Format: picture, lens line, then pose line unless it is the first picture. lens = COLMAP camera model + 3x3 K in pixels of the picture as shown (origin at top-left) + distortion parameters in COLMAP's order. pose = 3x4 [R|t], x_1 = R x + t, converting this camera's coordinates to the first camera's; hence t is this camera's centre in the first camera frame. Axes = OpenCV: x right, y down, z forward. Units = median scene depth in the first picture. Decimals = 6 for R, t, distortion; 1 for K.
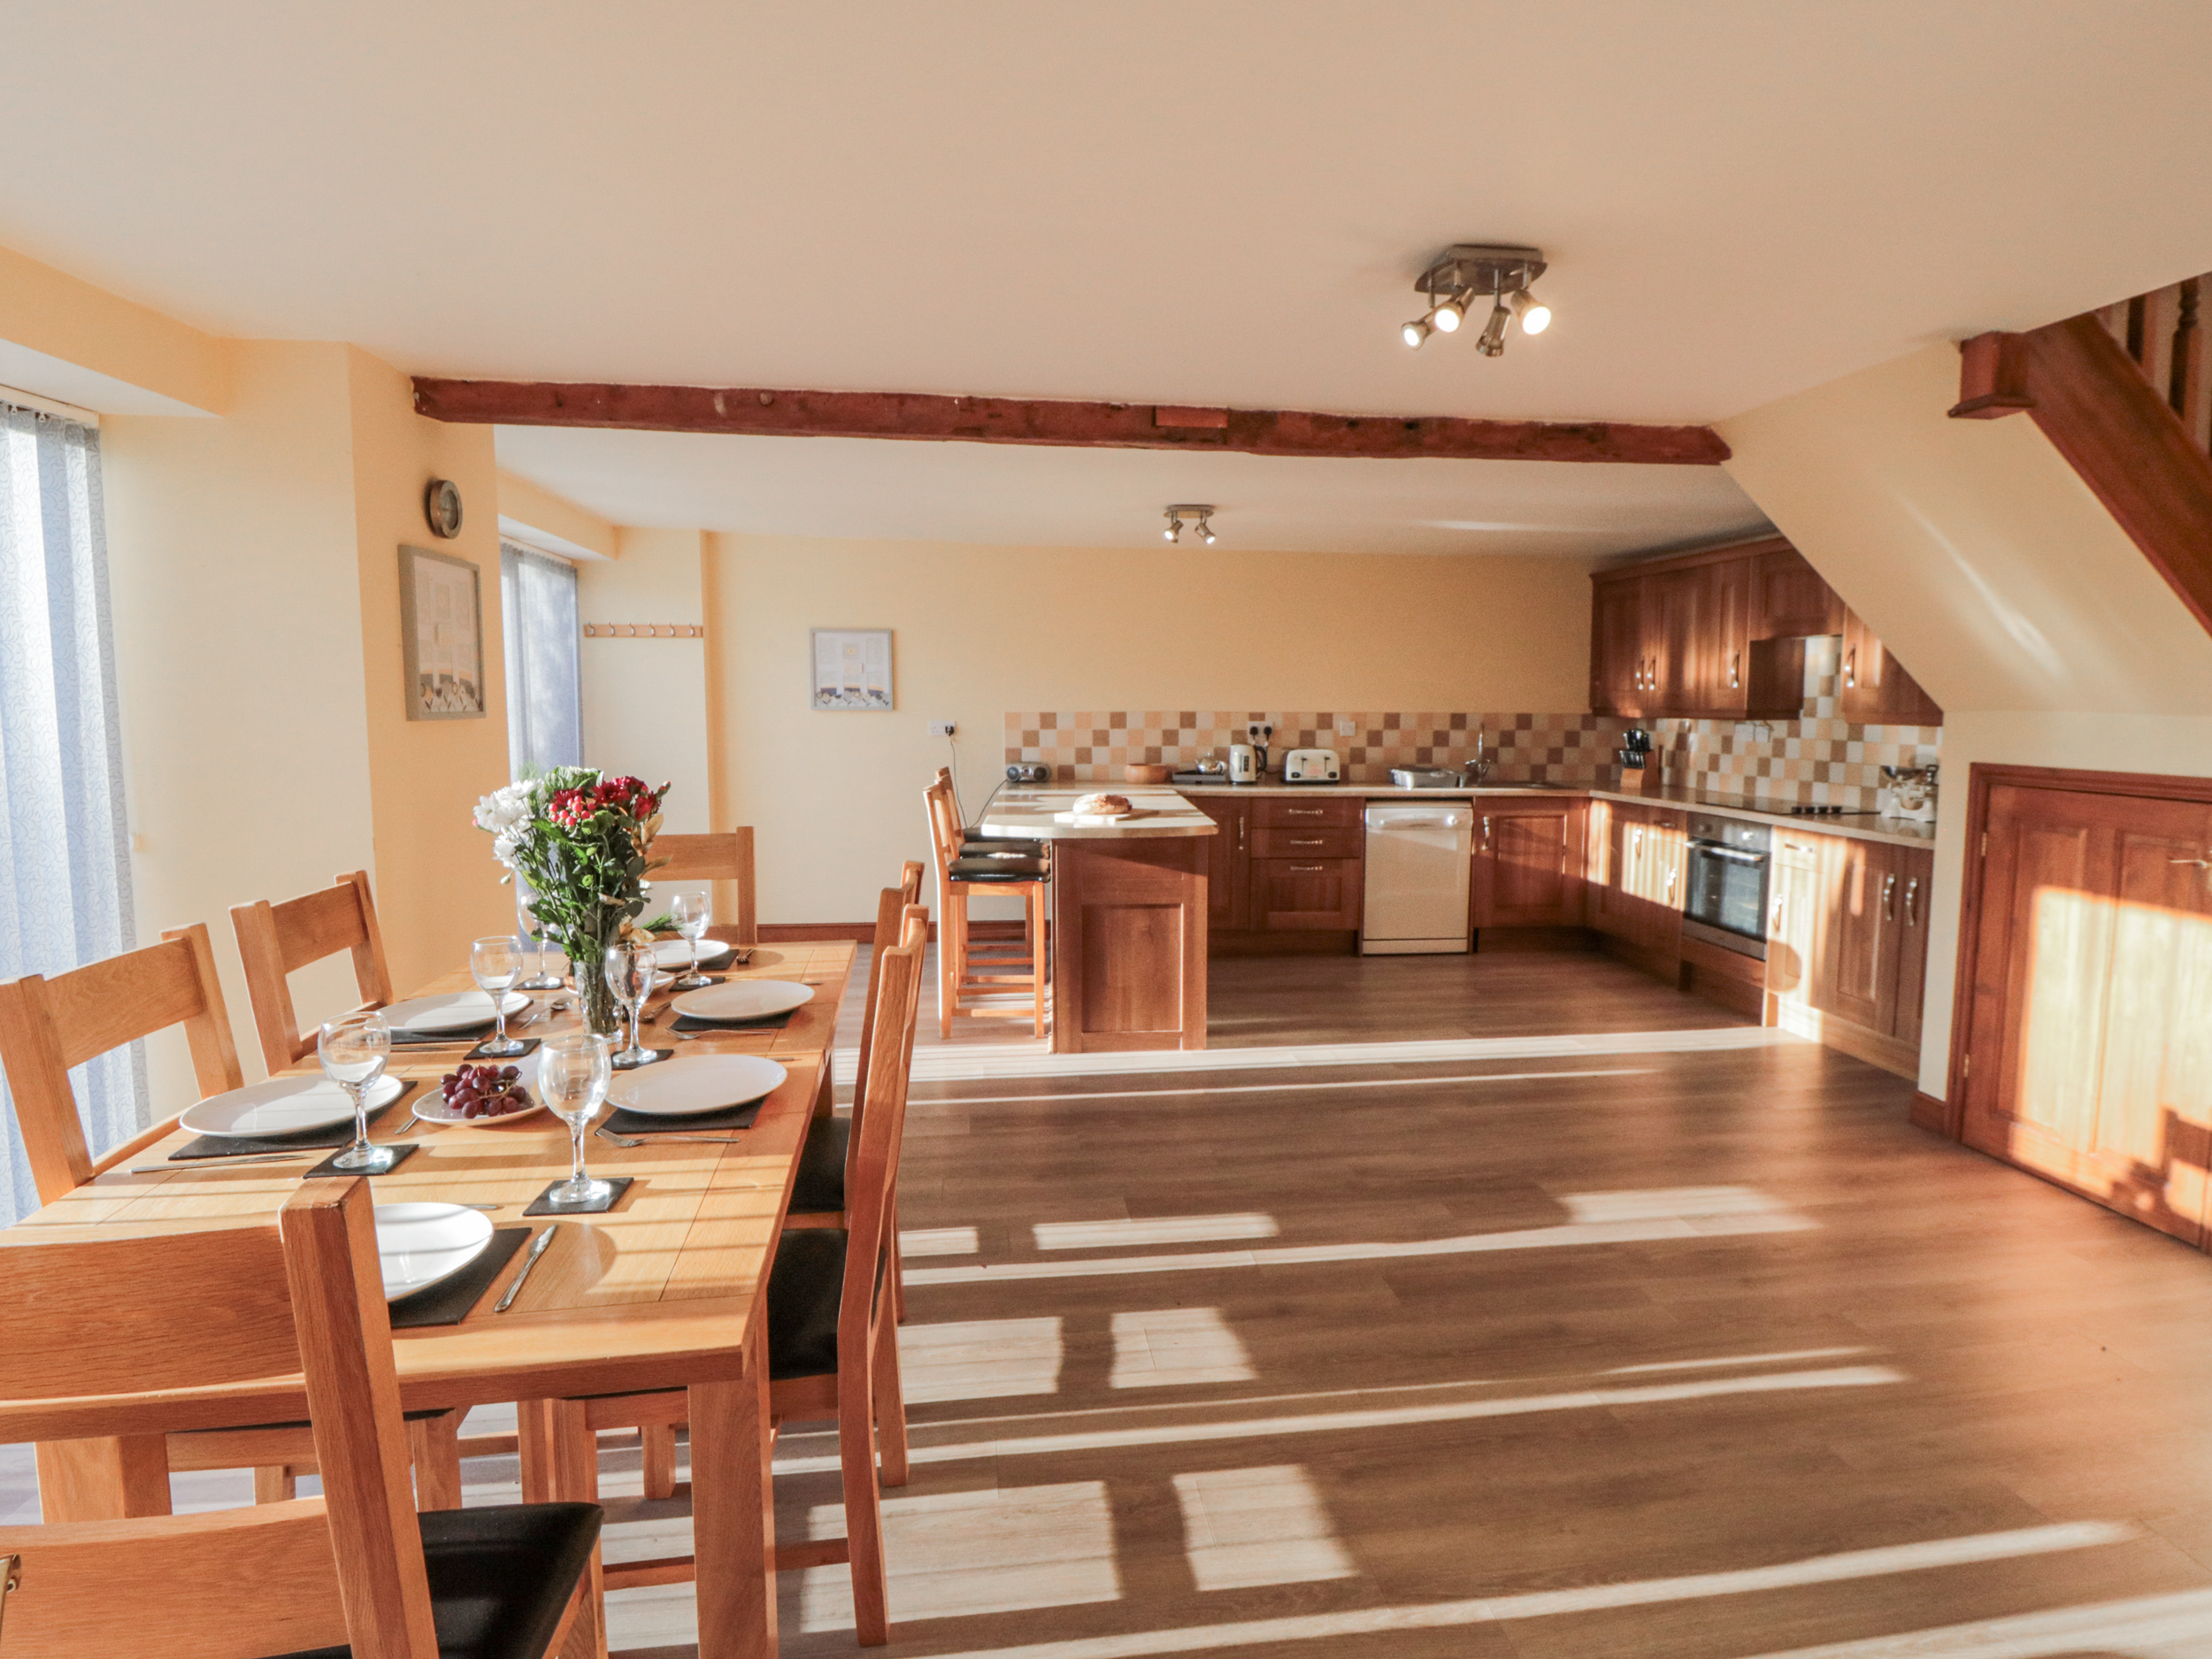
lens RADIAL K [[1159.1, 0, 1153.1], [0, 1159.1, 816.0], [0, 0, 1]] dist [0.004309, -0.013134]
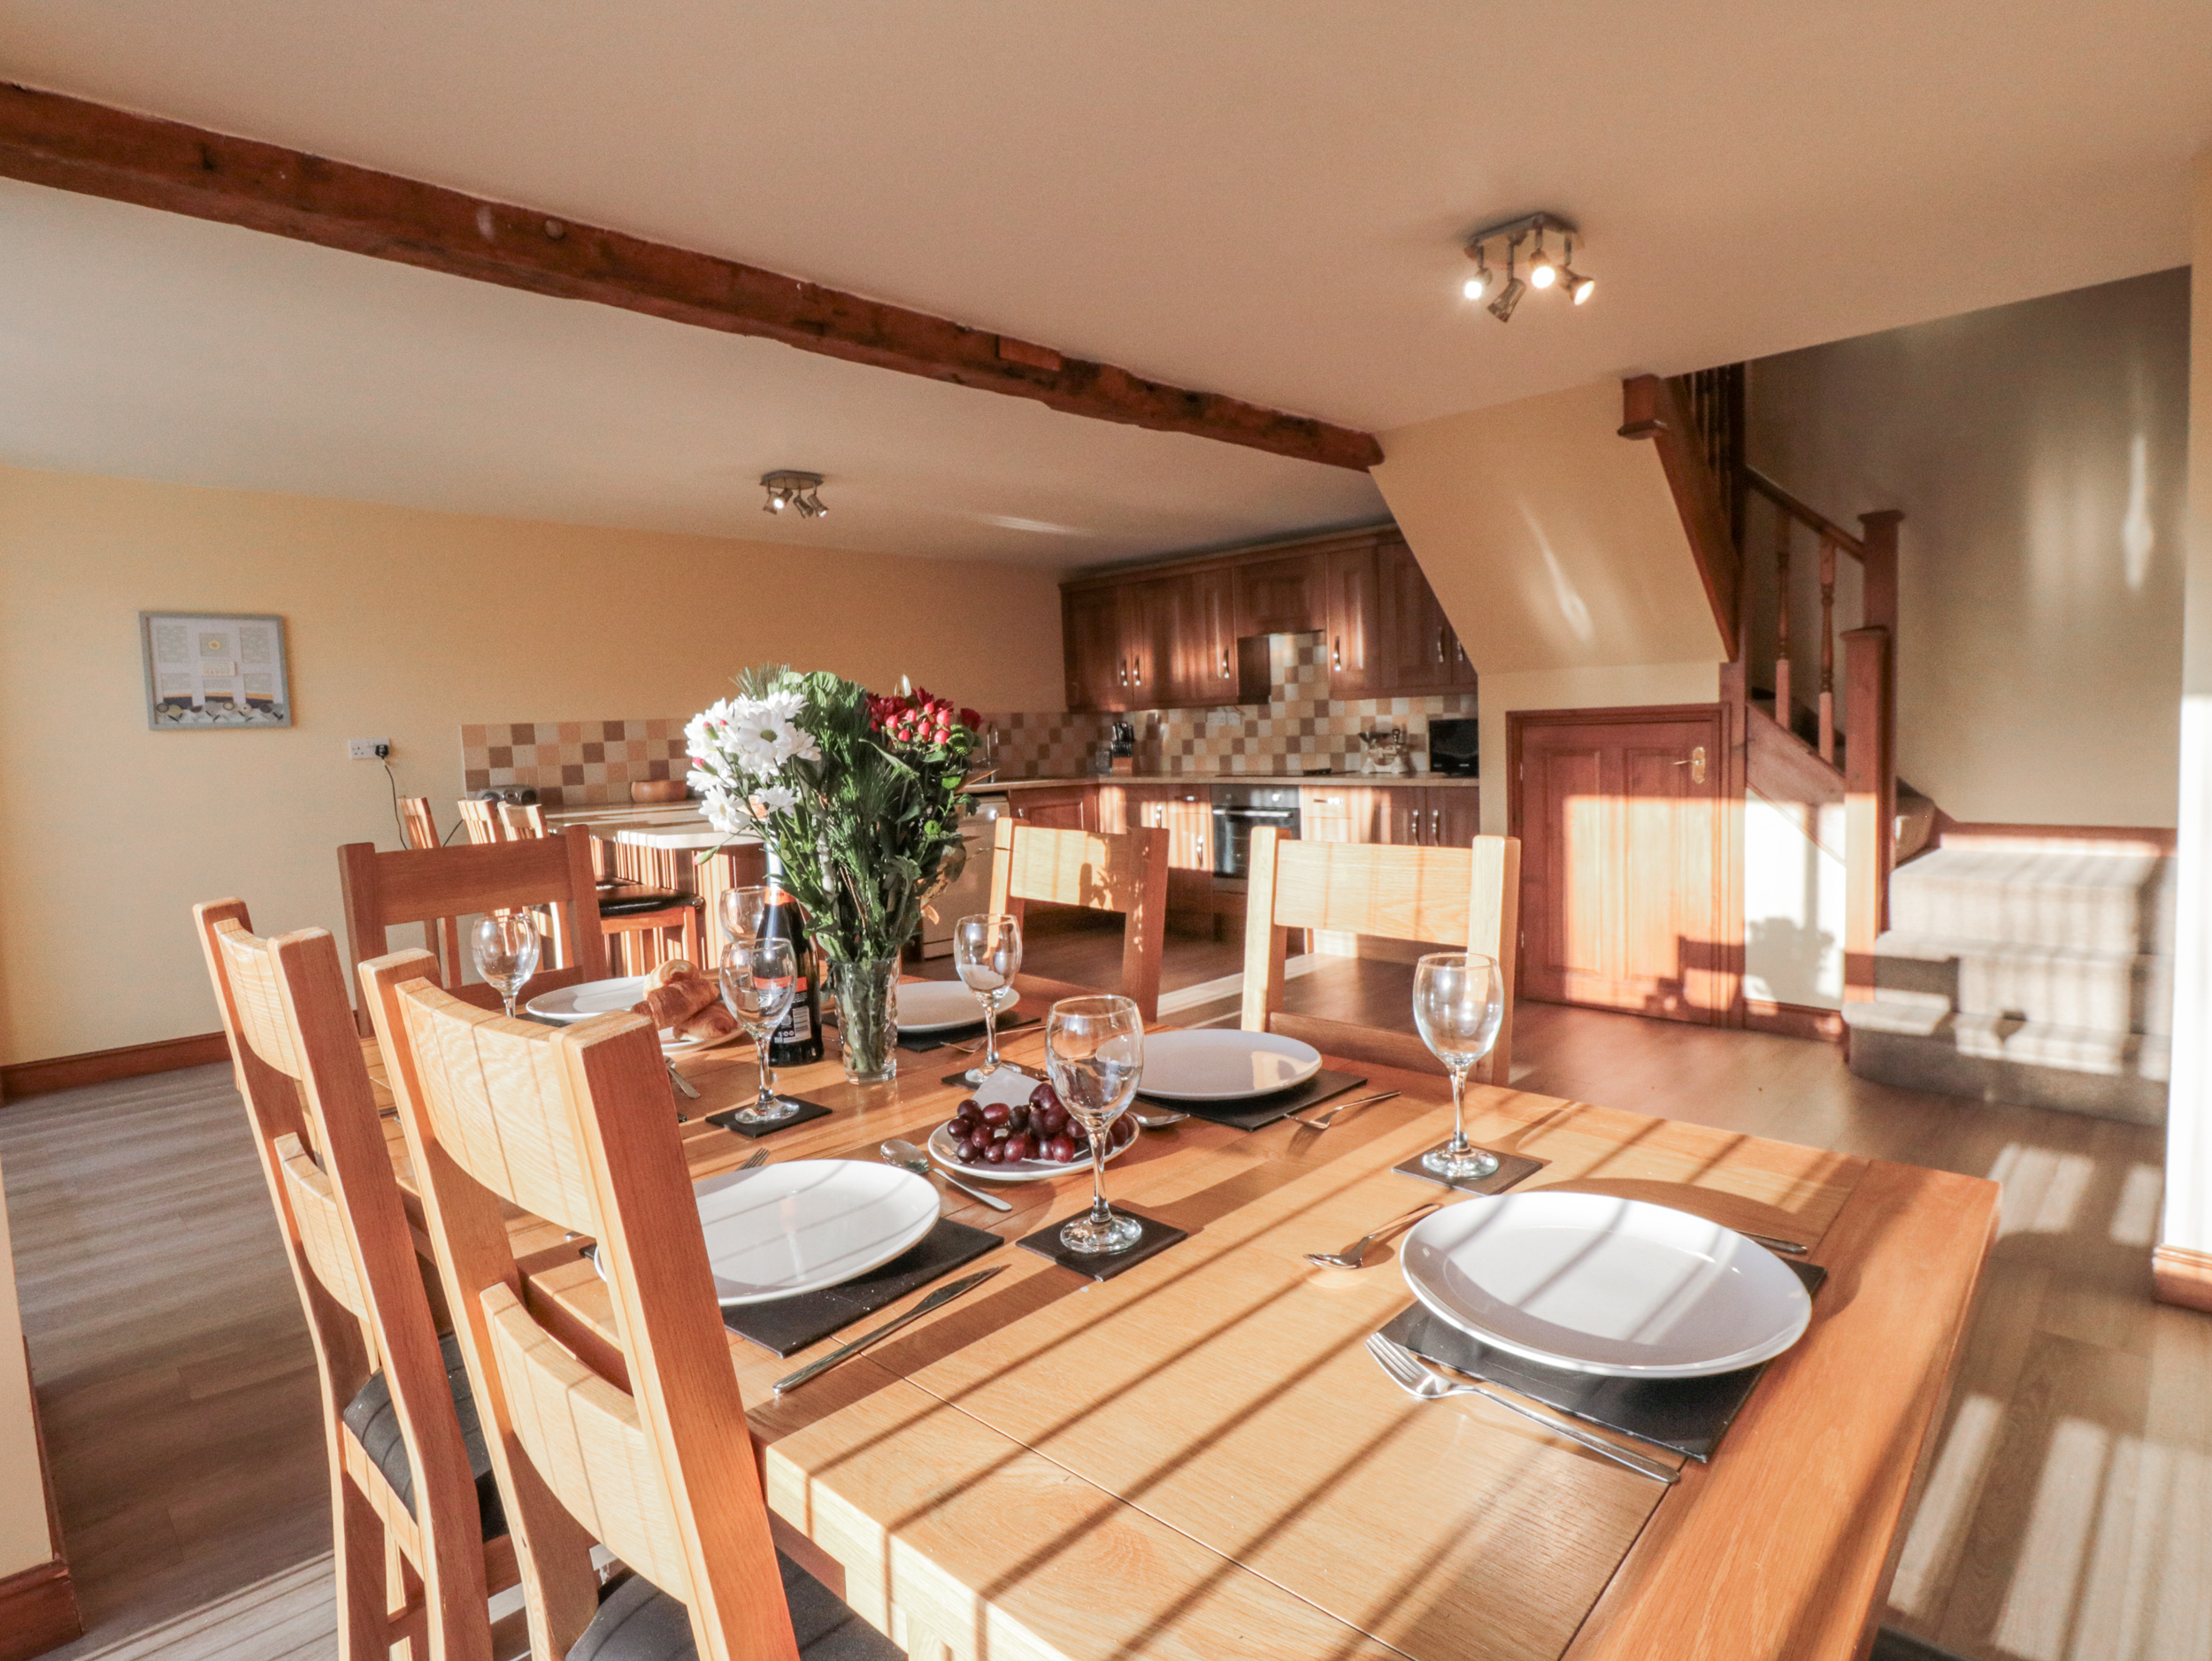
lens RADIAL K [[1146.4, 0, 1133.7], [0, 1146.4, 807.5], [0, 0, 1]] dist [0.001321, -0.012523]
pose [[0.794722, -0.073591, 0.602495, -0.271292], [0.099462, 0.994994, -0.009663, 0.021063], [-0.598768, 0.067605, 0.798064, 0.131733]]
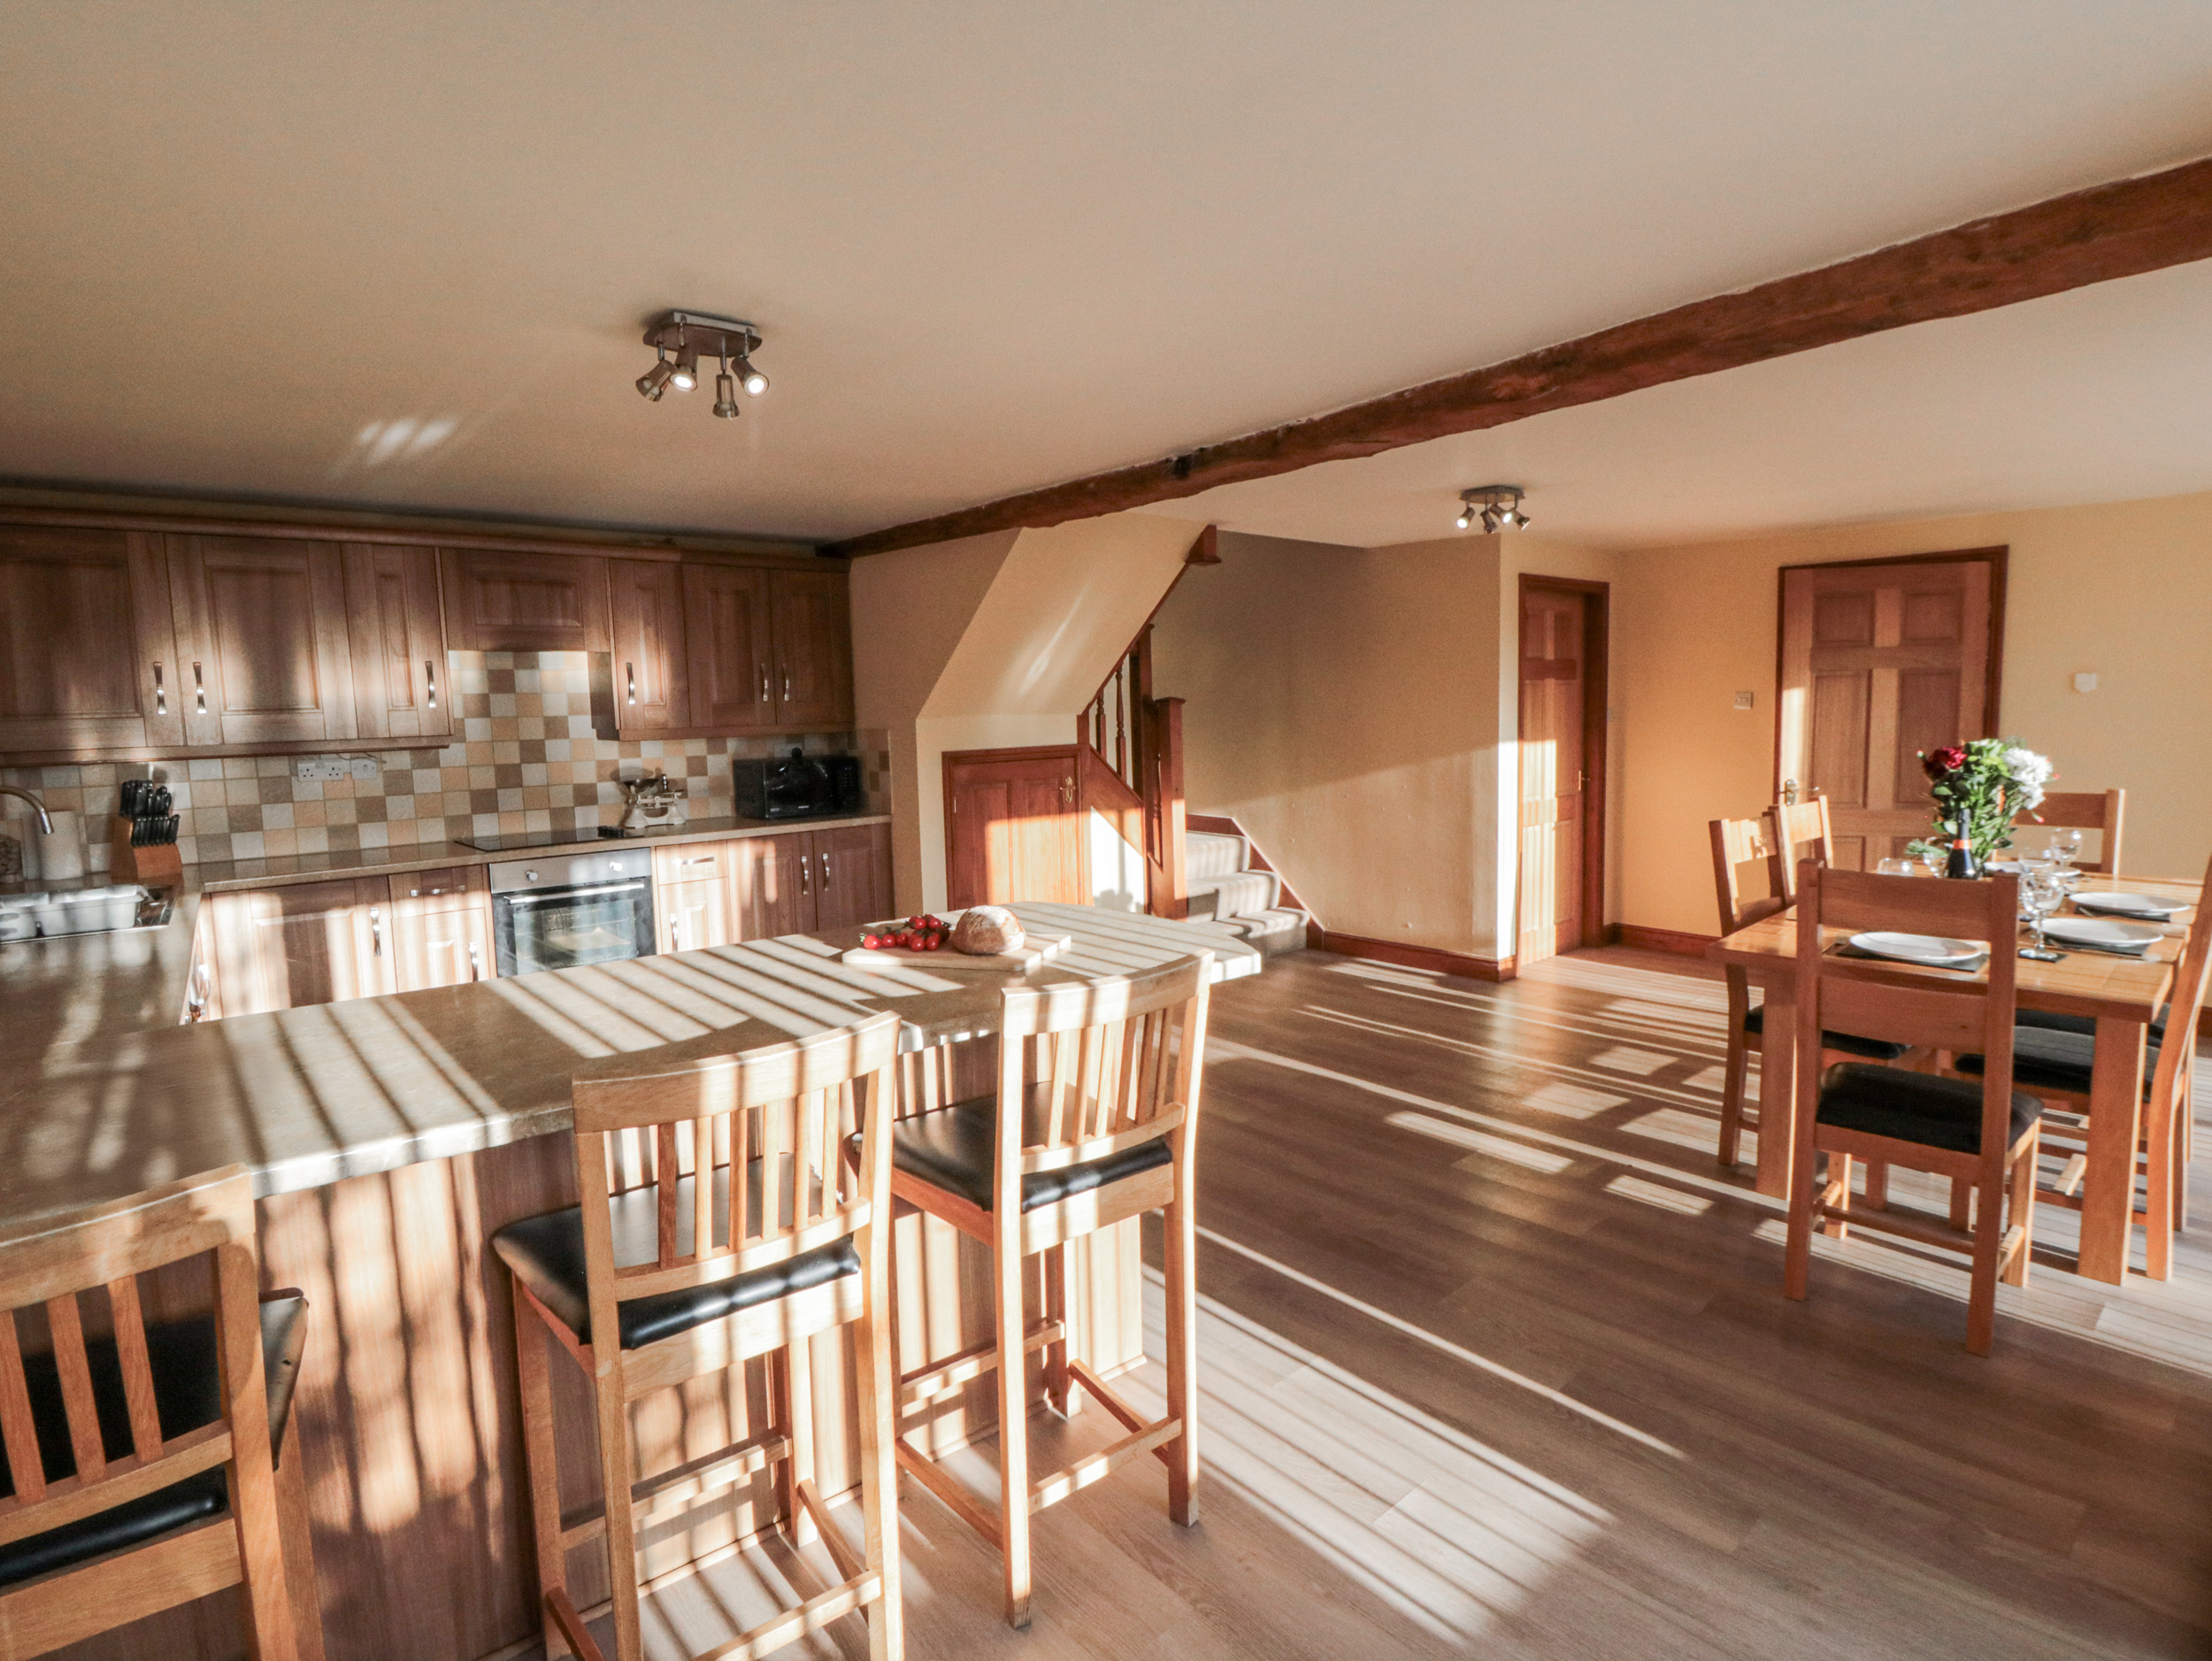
lens RADIAL K [[1159.2, 0, 1153.1], [0, 1159.2, 817.0], [0, 0, 1]] dist [0.004309, -0.013134]
pose [[-0.553460, -0.076865, 0.829321, -0.420132], [0.104633, 0.981427, 0.160791, -0.108760], [-0.826277, 0.175766, -0.535138, 0.987035]]
